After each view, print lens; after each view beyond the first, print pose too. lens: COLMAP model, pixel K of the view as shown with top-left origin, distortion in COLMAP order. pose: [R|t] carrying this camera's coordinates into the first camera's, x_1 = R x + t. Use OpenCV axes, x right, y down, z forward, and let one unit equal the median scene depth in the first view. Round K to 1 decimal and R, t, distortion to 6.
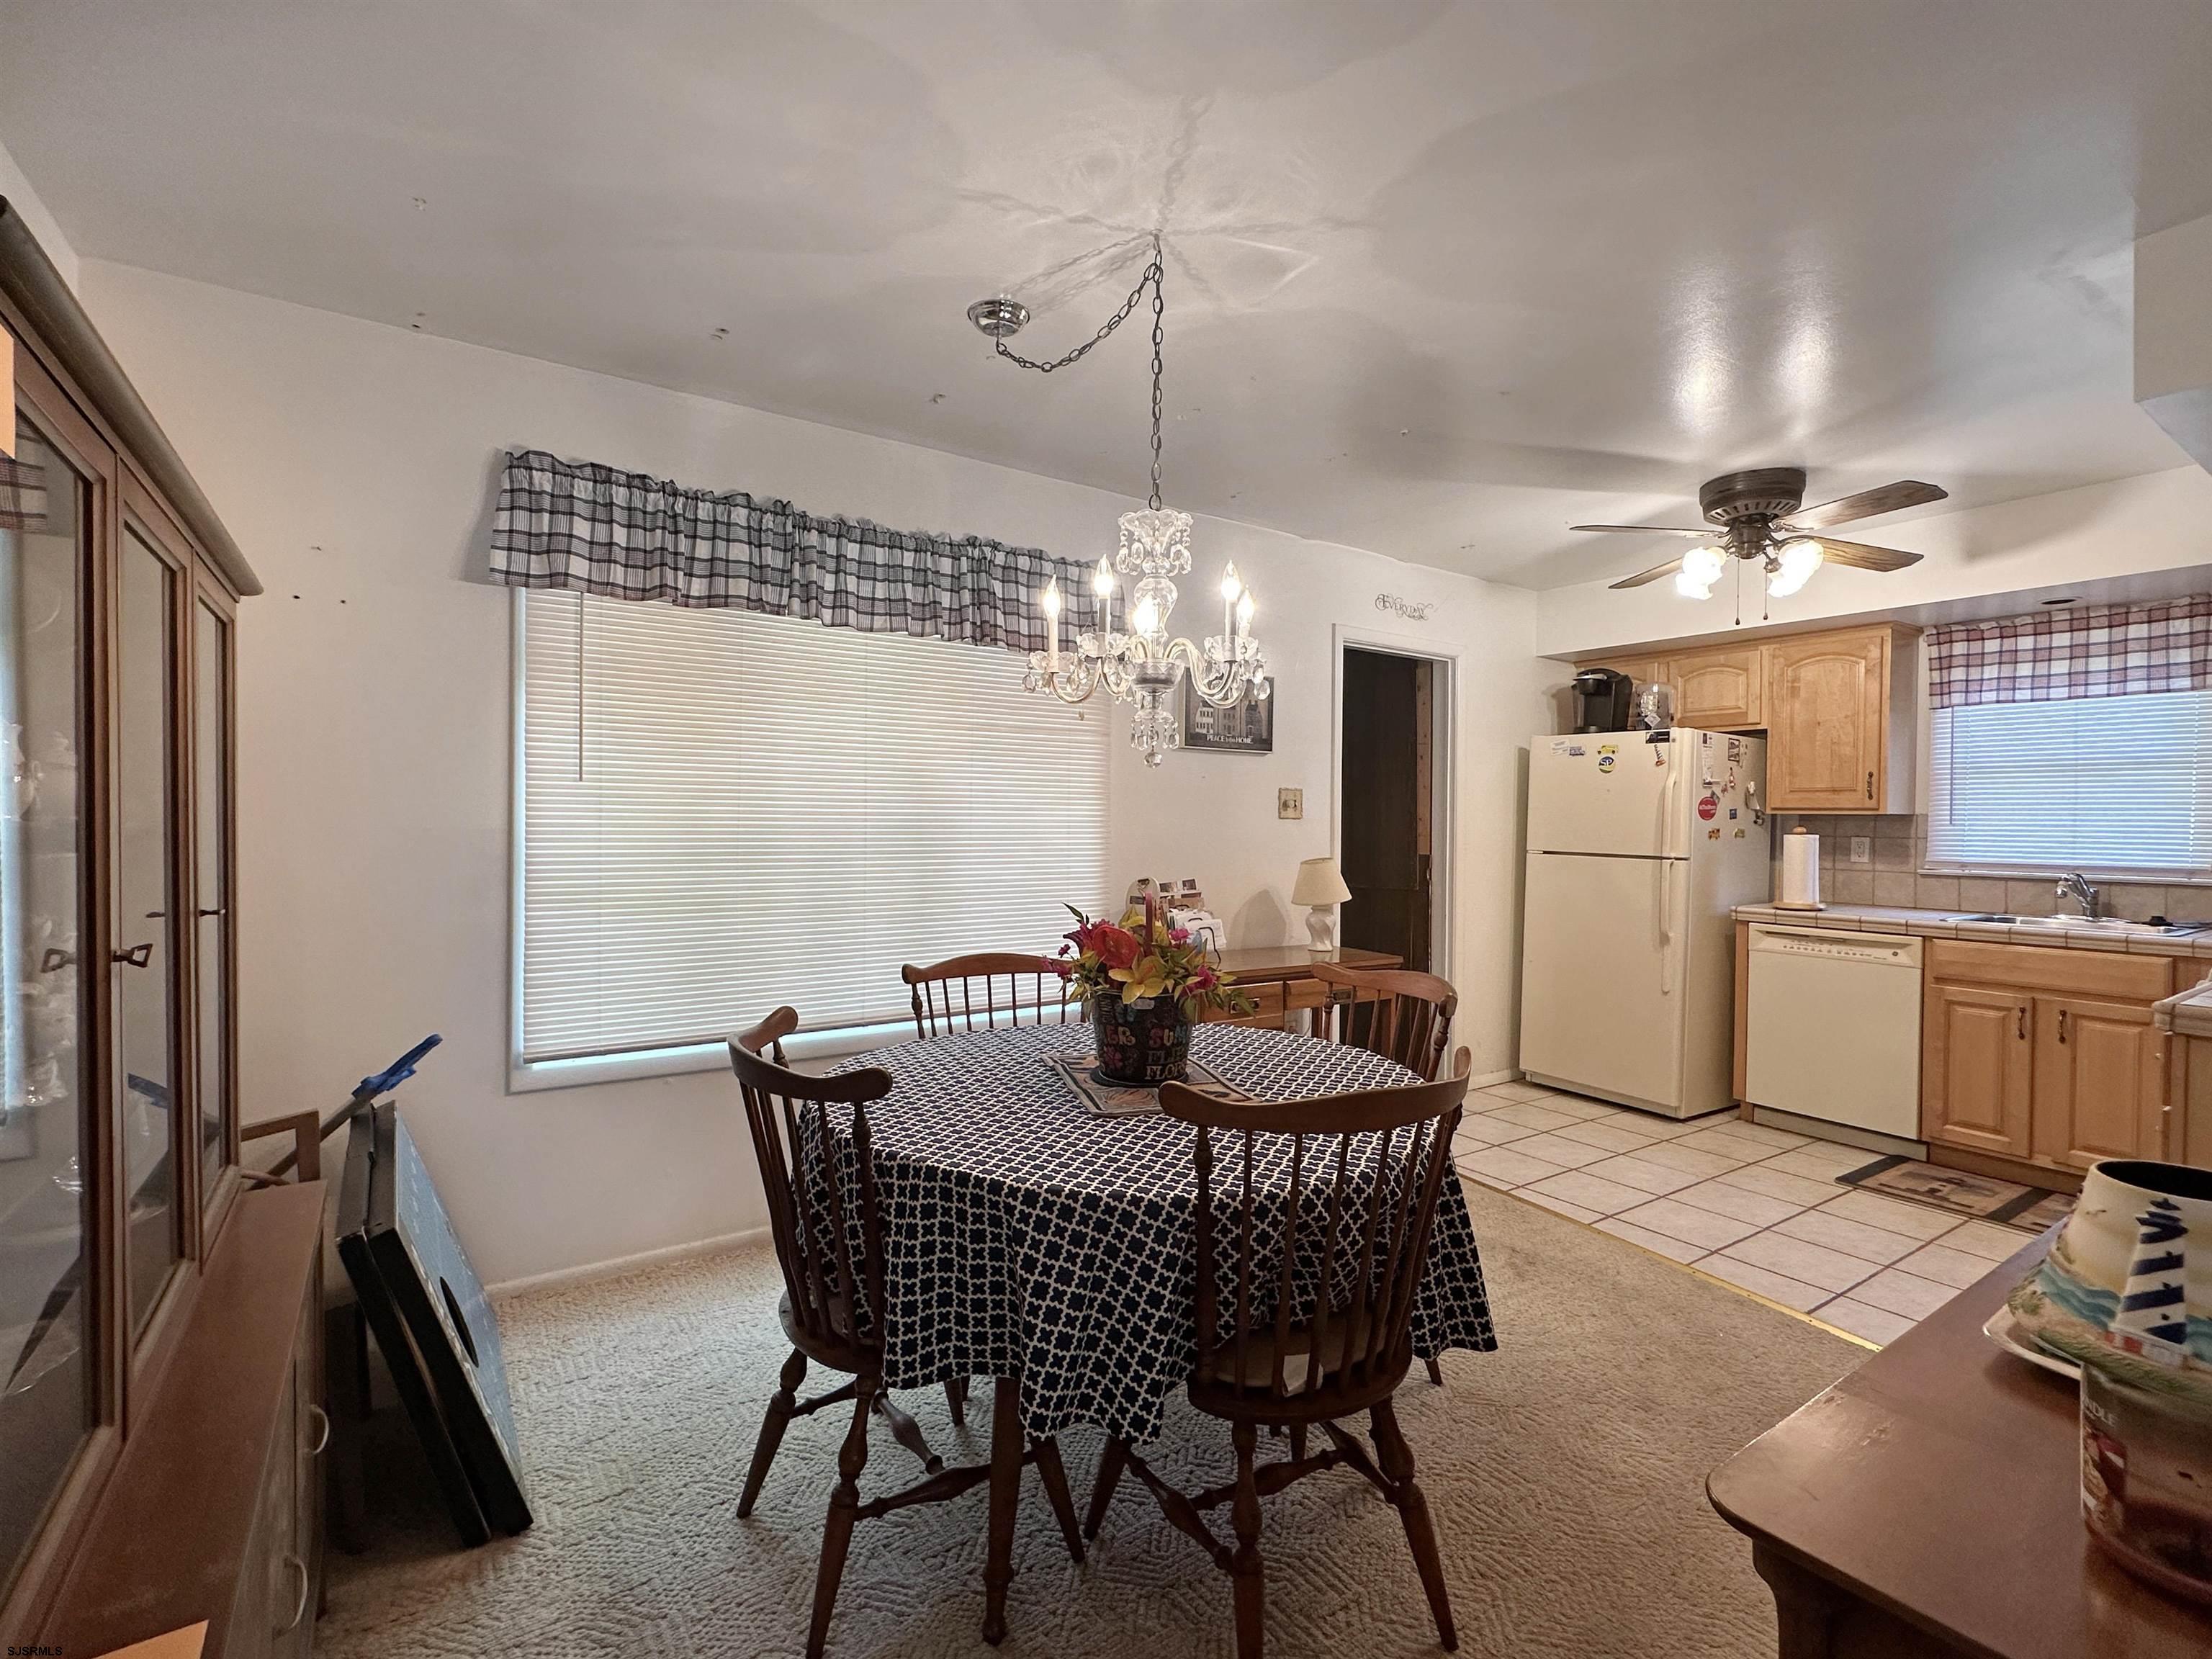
lens RADIAL K [[1015.0, 0, 1106.0], [0, 1015.0, 829.5], [0, 0, 1]] dist [0.001081, -0.000216]
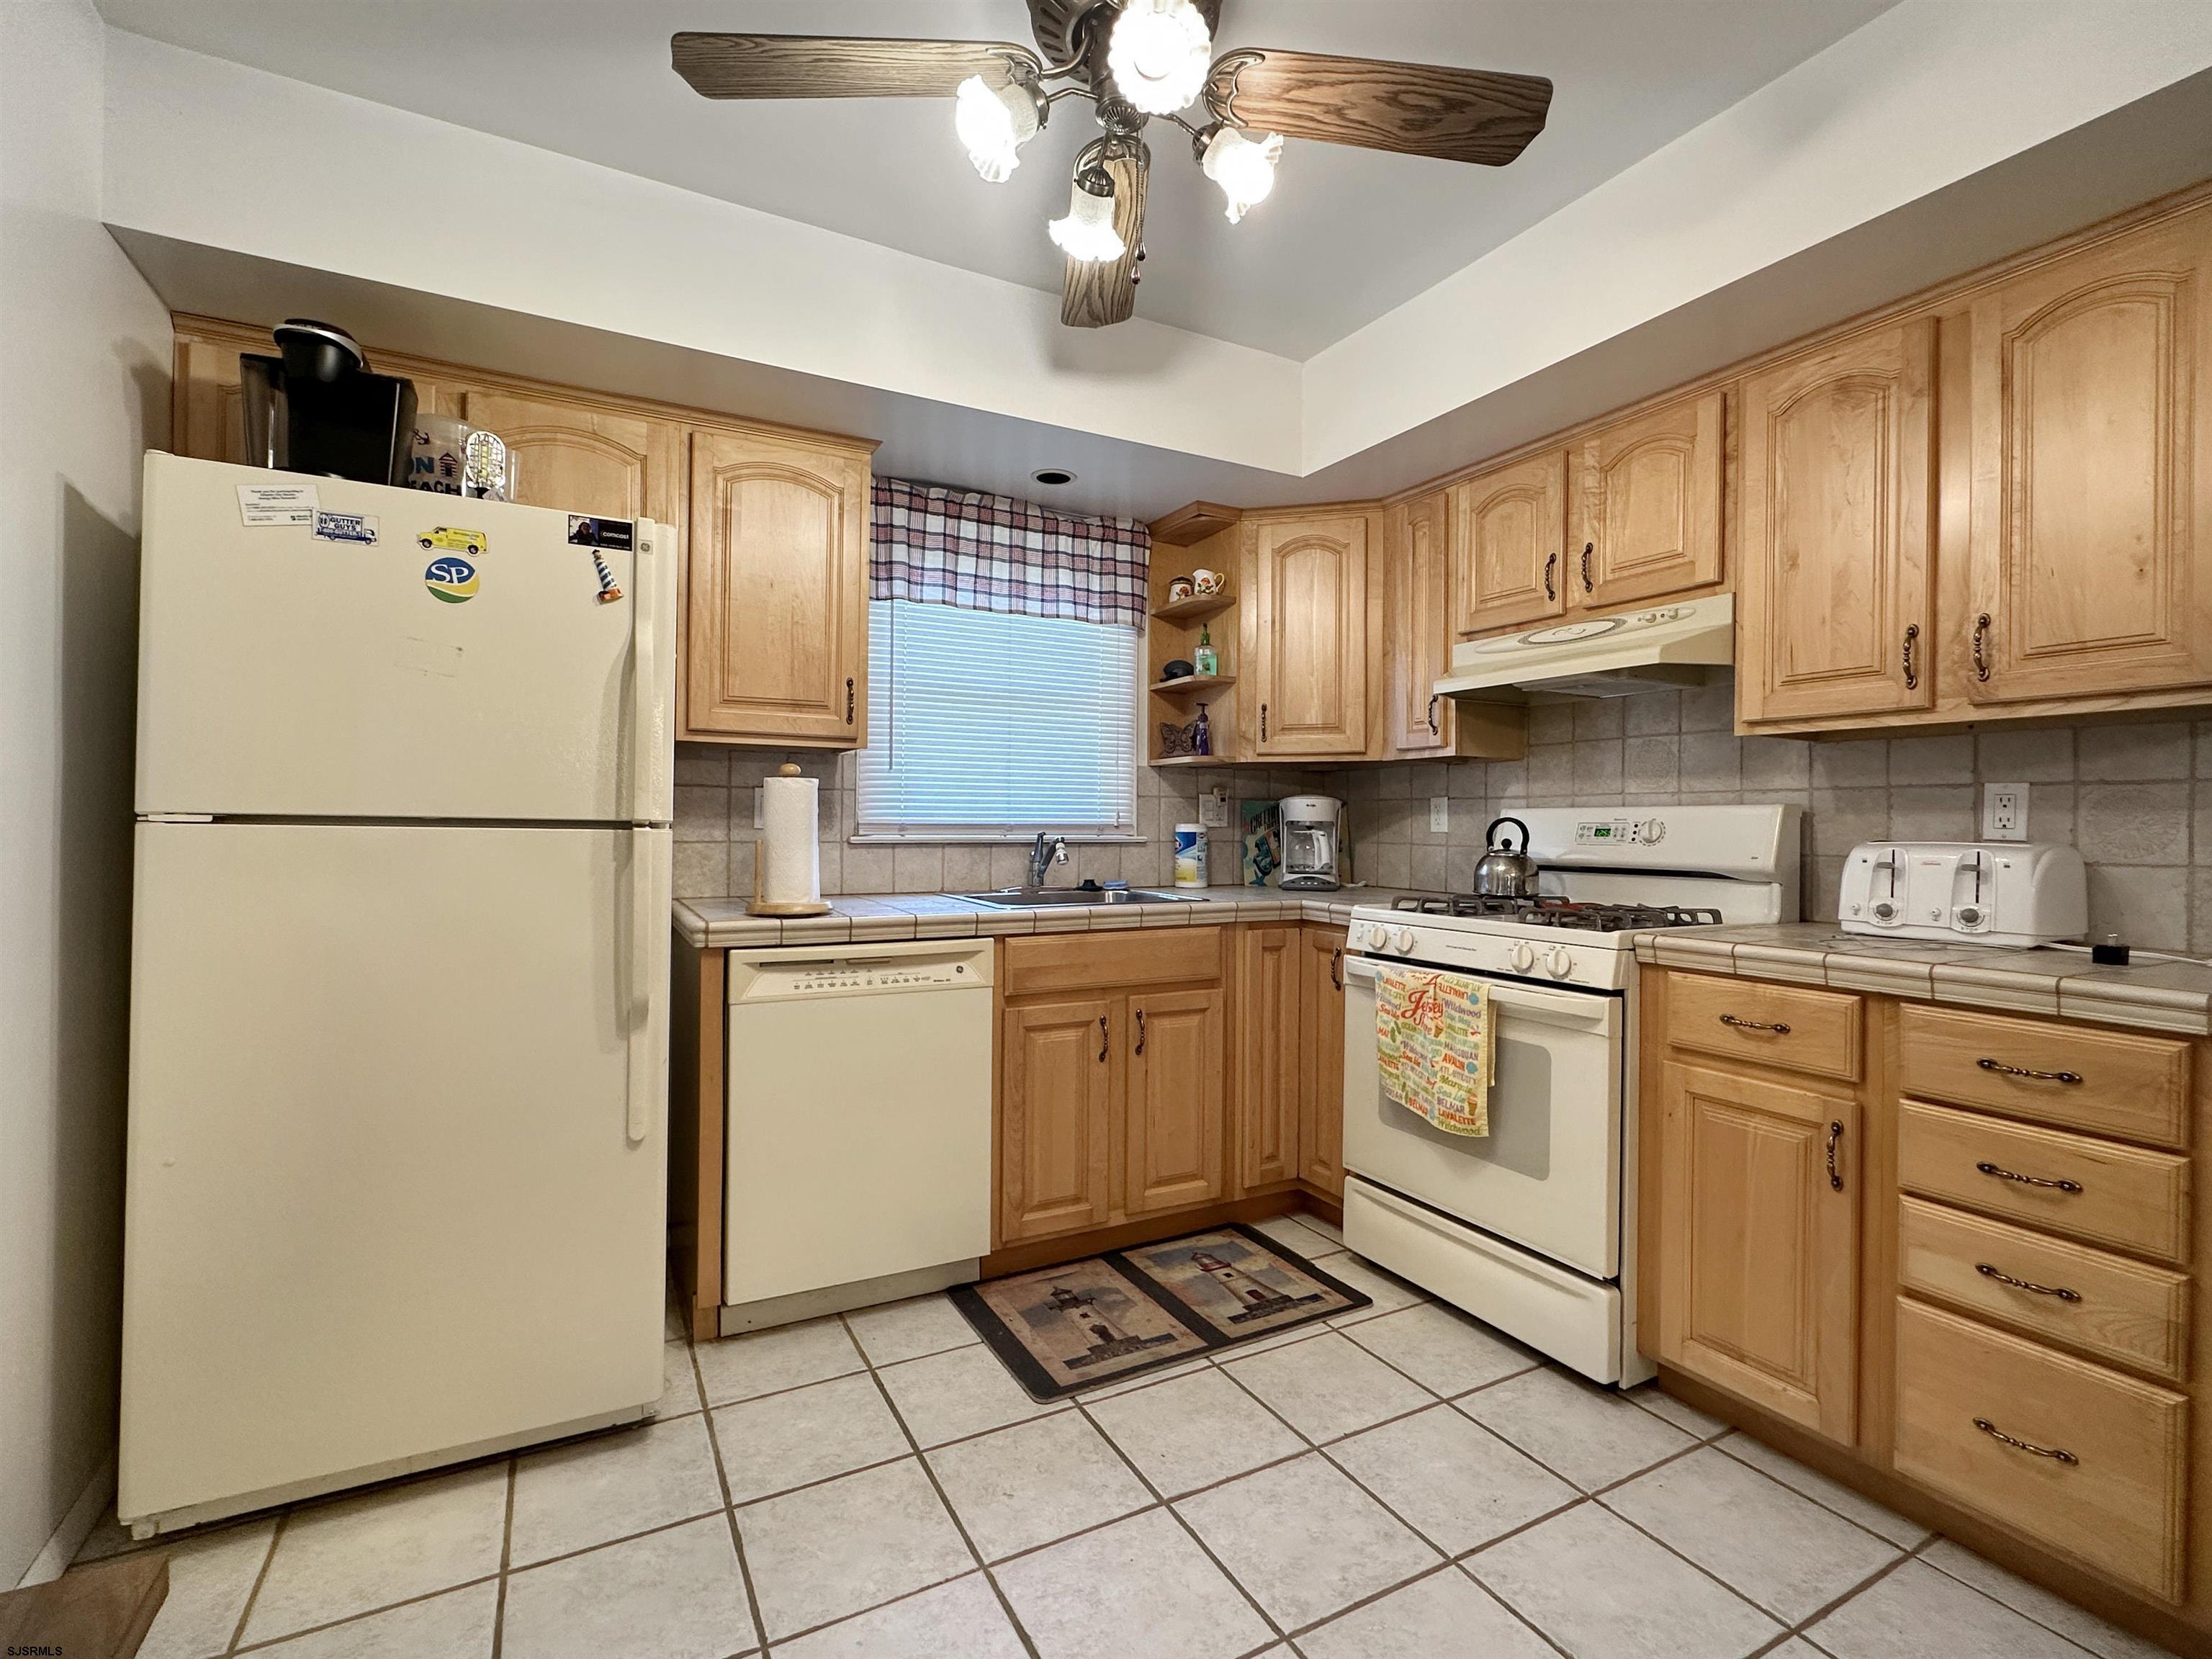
lens RADIAL K [[1015.0, 0, 1106.0], [0, 1015.0, 829.5], [0, 0, 1]] dist [0.001081, -0.000216]
pose [[0.104436, -0.017231, 0.994382, 0.164158], [0.002289, 0.999851, 0.017085, 0.025379], [-0.994529, 0.000492, 0.104460, 0.814186]]
